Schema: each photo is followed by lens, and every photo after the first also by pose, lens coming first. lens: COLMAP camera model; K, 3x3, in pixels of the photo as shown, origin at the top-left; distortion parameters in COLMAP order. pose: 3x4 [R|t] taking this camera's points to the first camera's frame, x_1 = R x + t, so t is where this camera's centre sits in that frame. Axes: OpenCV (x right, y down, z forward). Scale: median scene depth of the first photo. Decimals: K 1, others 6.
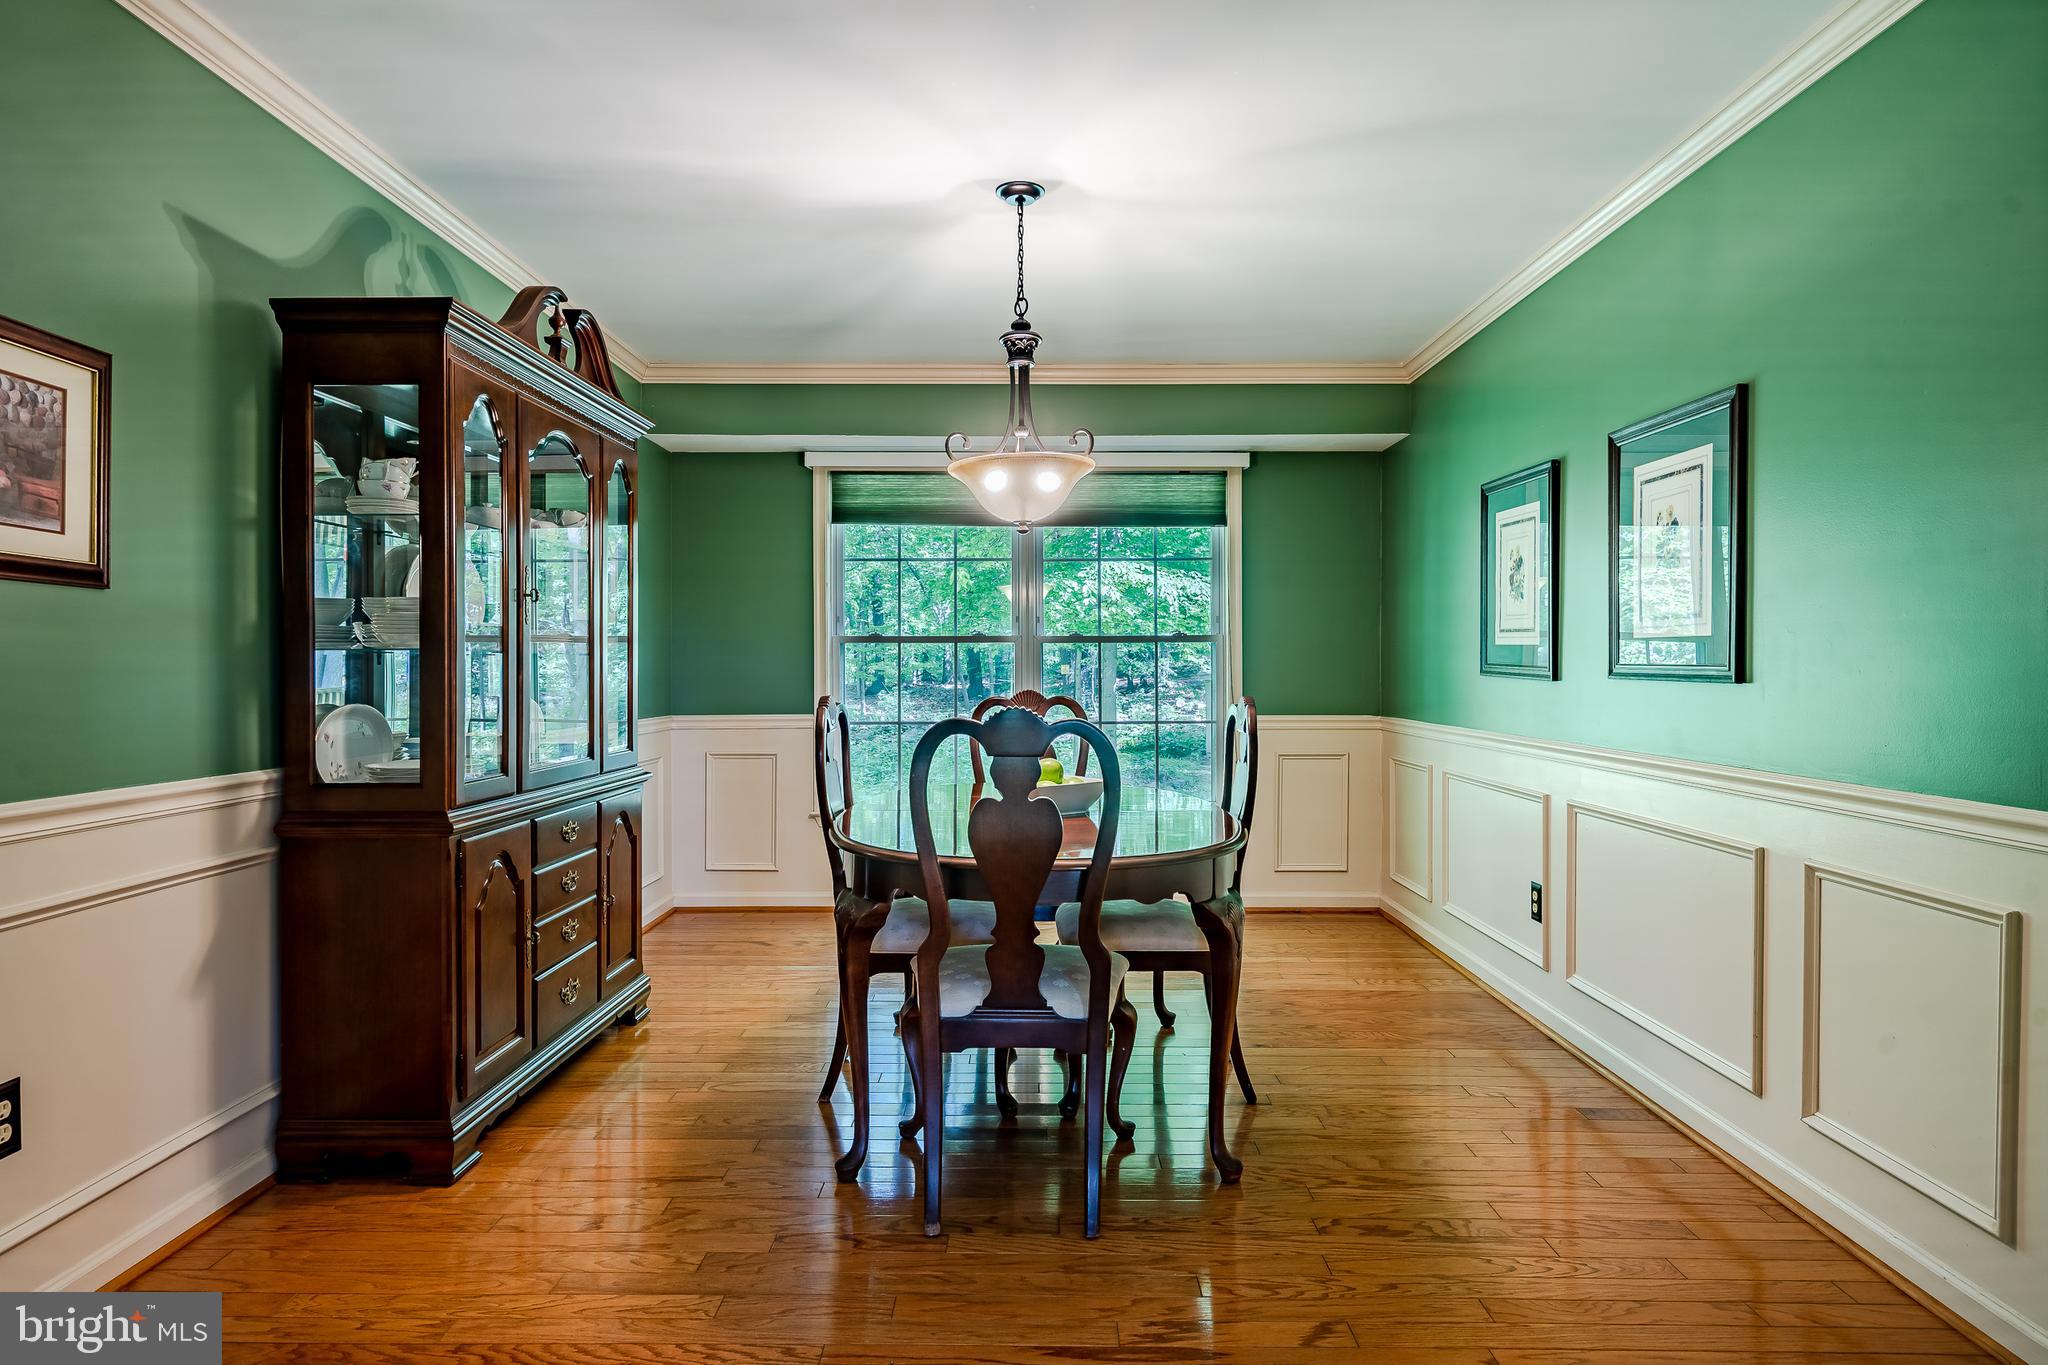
lens RADIAL K [[1136.3, 0, 1024.0], [0, 1136.3, 682.5], [0, 0, 1]] dist [0.001393, -0.000231]
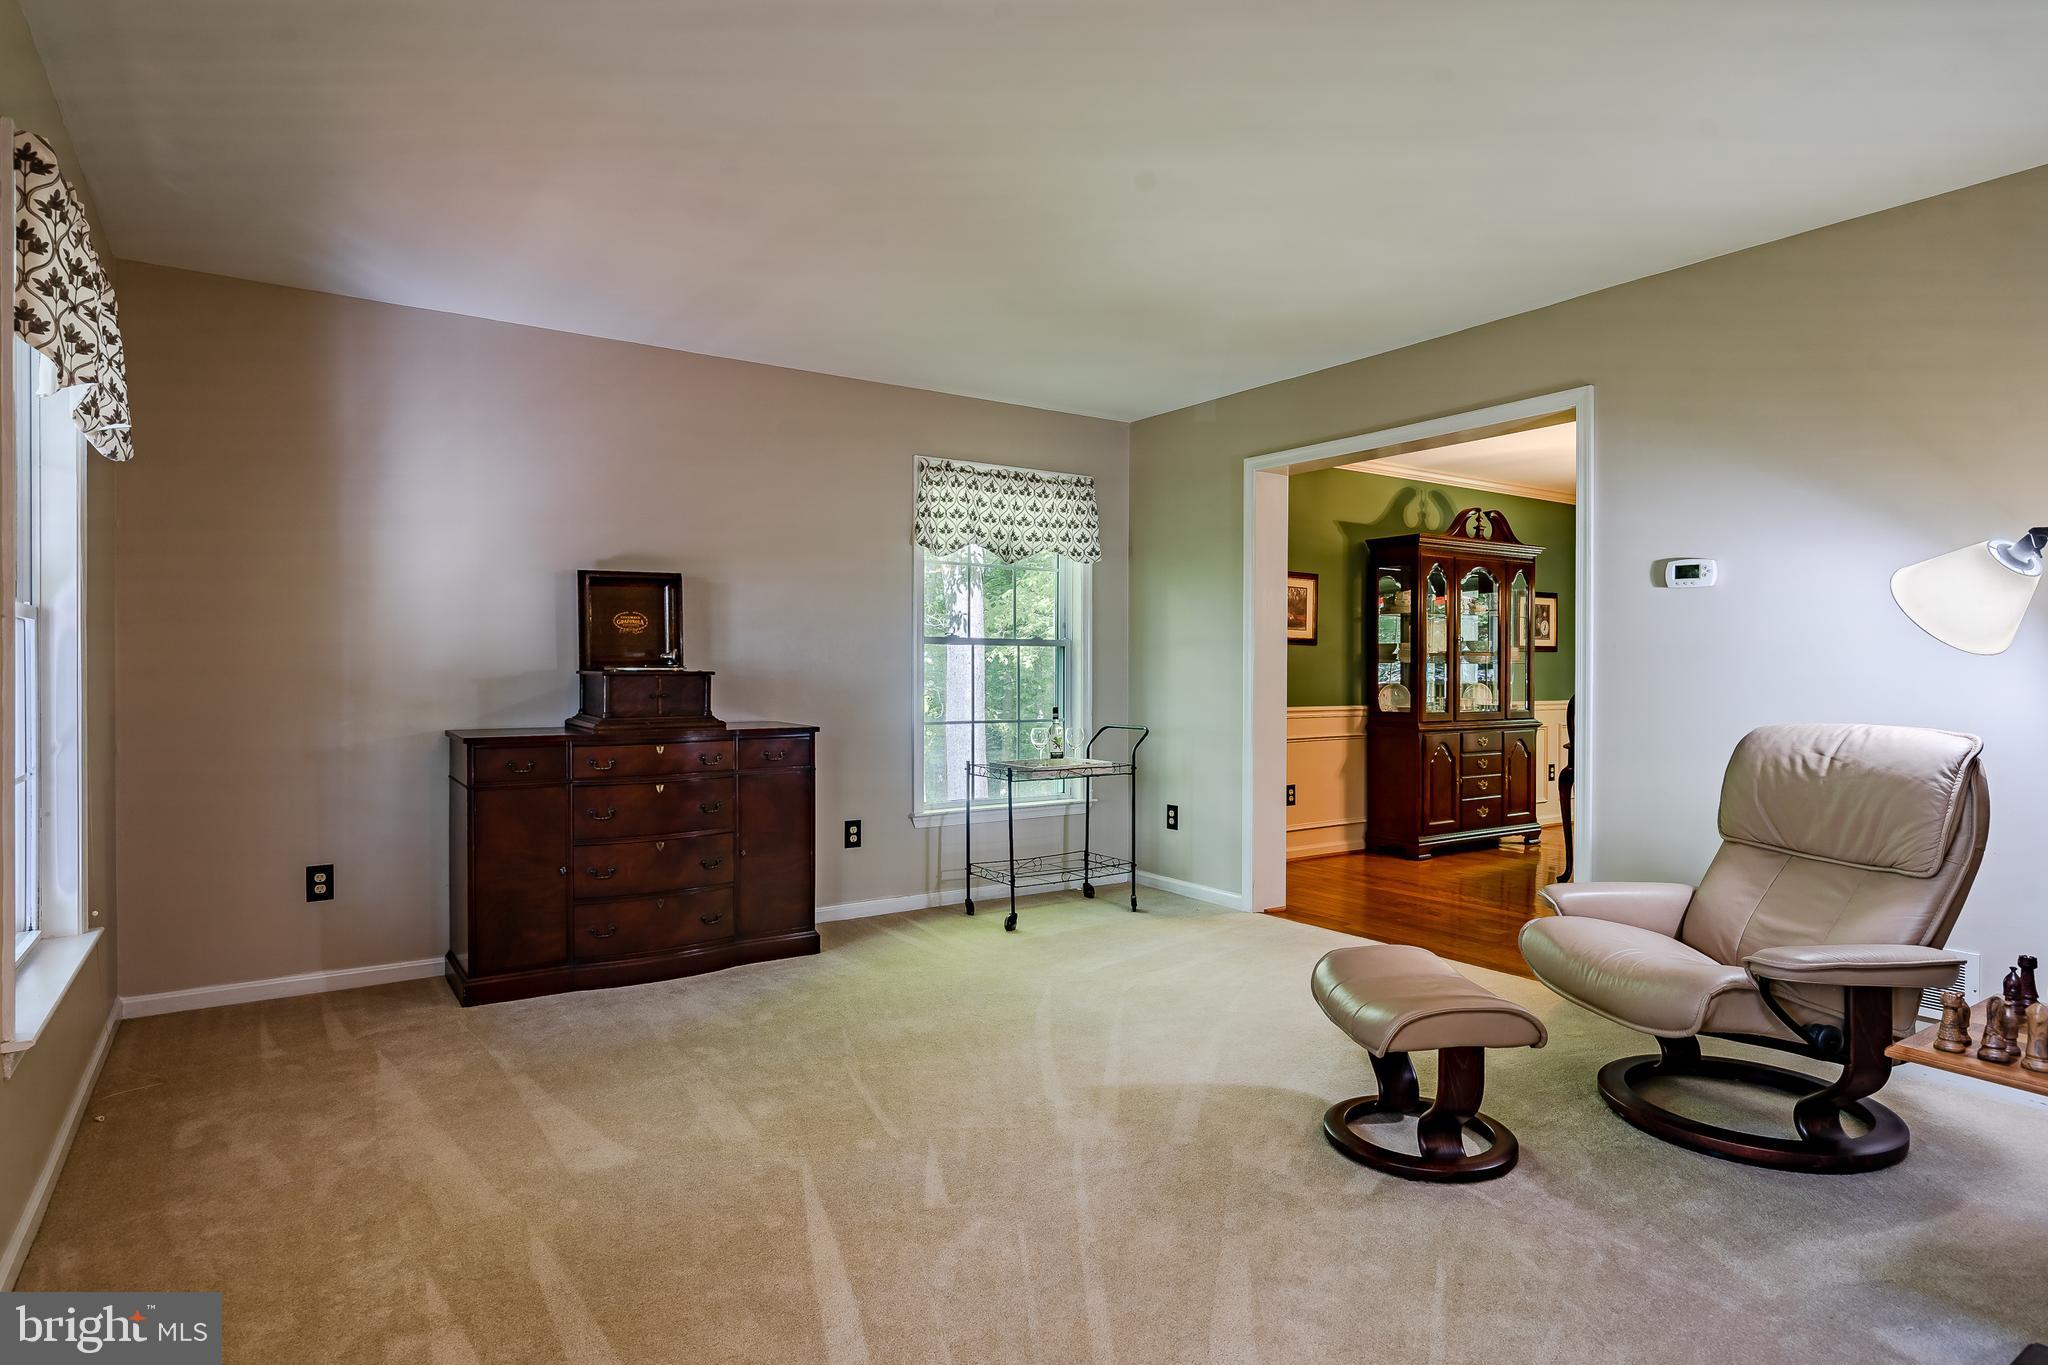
lens RADIAL K [[1136.3, 0, 1024.0], [0, 1136.3, 682.5], [0, 0, 1]] dist [0.001393, -0.000231]
pose [[0.566979, -0.004405, -0.823721, 1.201780], [-0.007734, 0.999913, -0.010670, 0.055868], [0.823696, 0.012421, 0.566895, -1.319060]]
